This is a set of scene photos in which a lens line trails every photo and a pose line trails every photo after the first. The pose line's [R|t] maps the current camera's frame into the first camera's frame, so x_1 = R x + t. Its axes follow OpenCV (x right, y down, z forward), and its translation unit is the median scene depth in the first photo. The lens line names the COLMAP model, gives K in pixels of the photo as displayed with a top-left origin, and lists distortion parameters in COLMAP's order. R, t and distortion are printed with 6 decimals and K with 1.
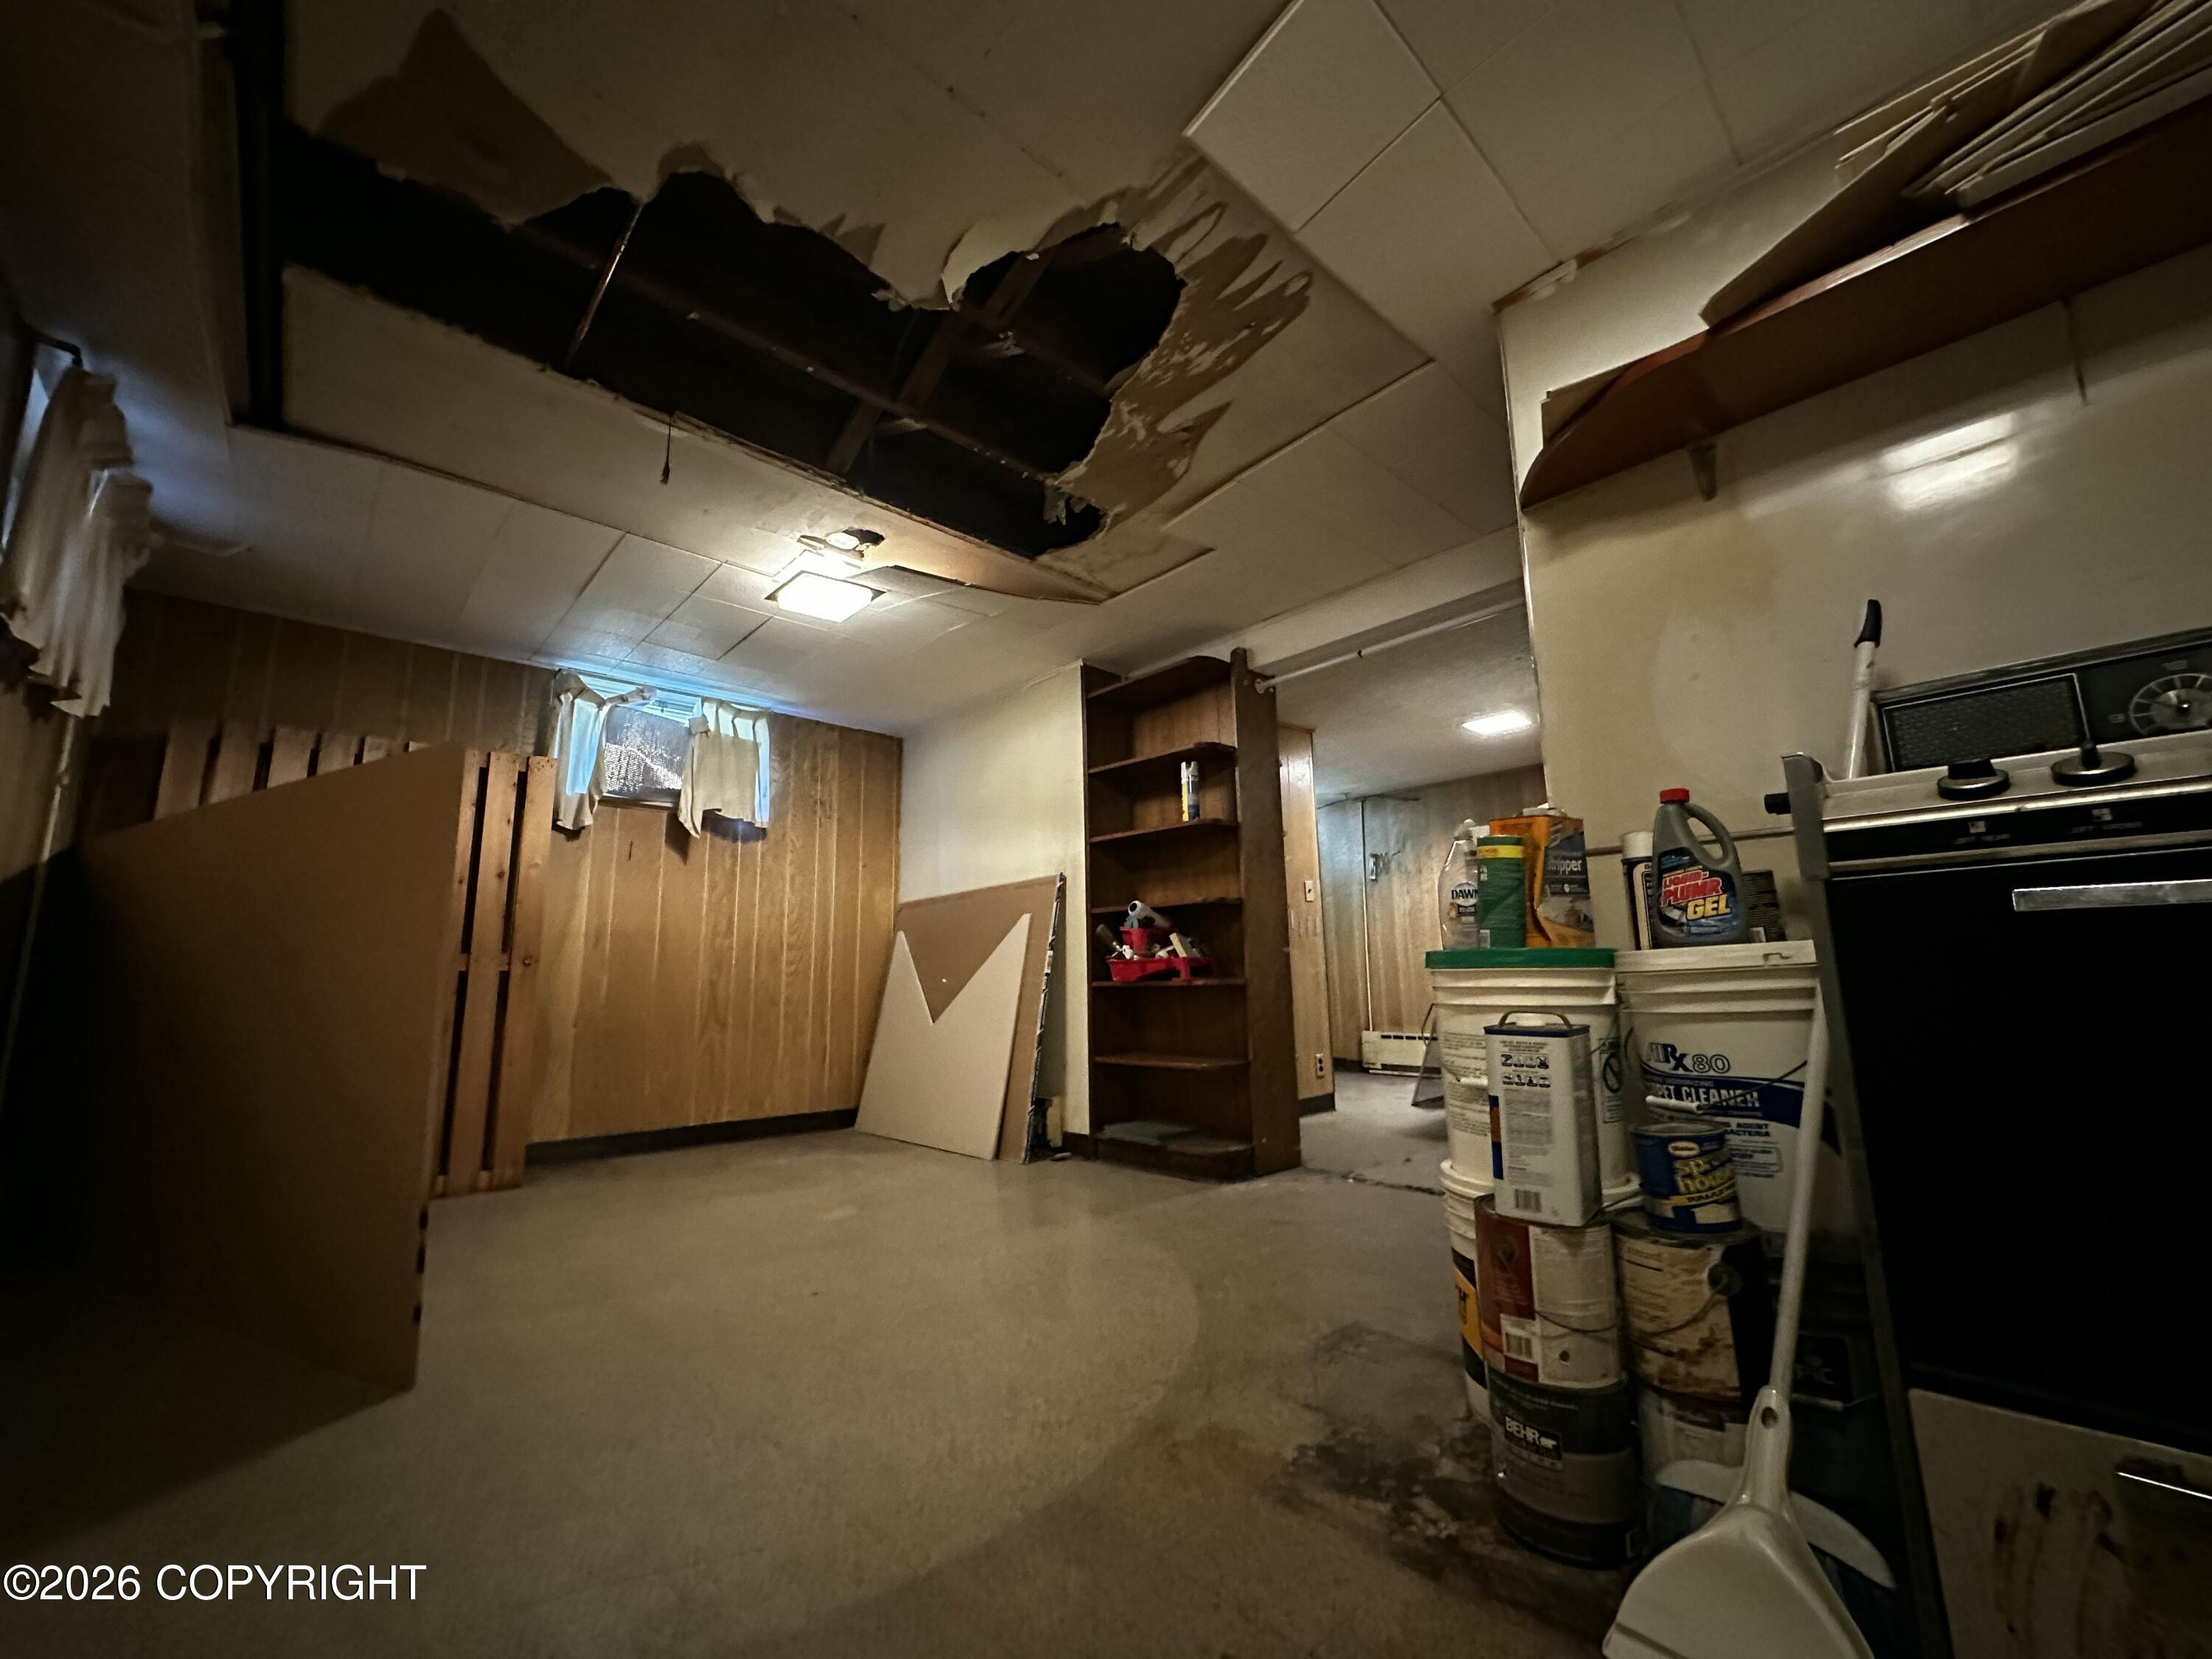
lens RADIAL K [[883.0, 0, 1106.0], [0, 883.0, 829.5], [0, 0, 1]] dist [-0.000823, 0.000089]
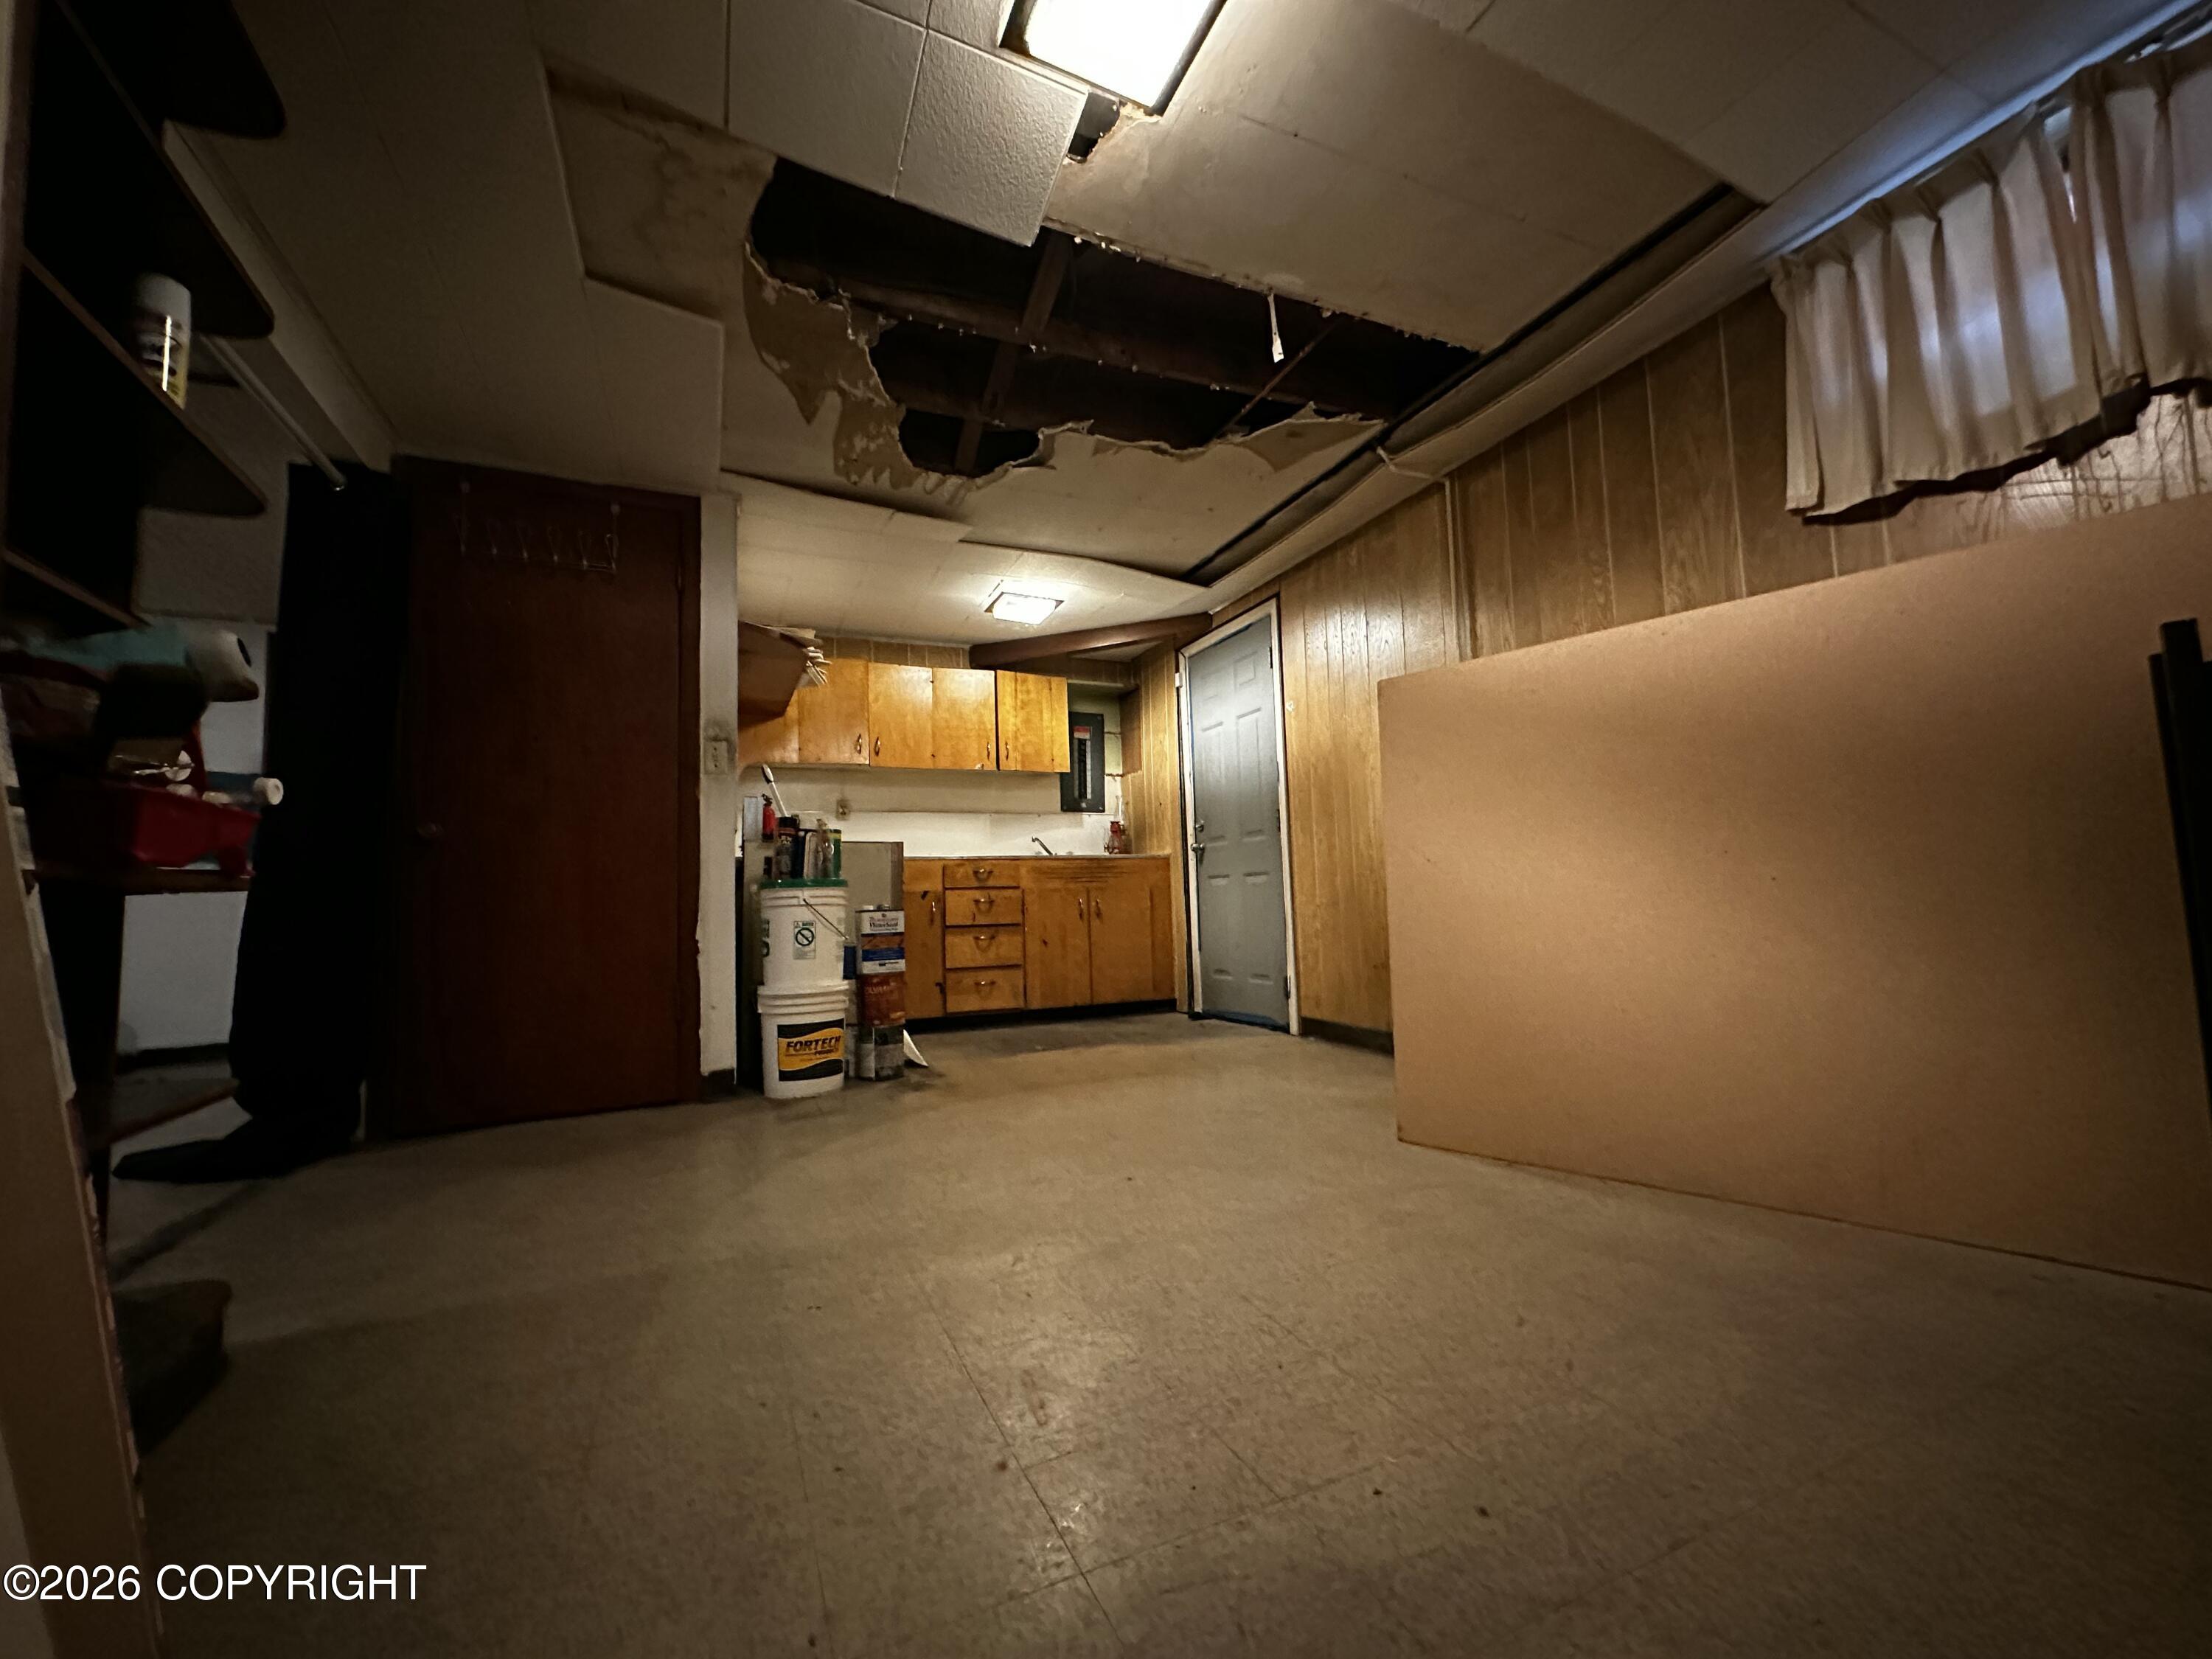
lens RADIAL K [[883.0, 0, 1106.0], [0, 883.0, 829.5], [0, 0, 1]] dist [-0.000823, 0.000089]
pose [[-0.945957, 0.065918, 0.317523, -0.615129], [-0.014622, 0.969458, -0.244823, 0.351906], [-0.323963, -0.236234, -0.916101, 1.921262]]
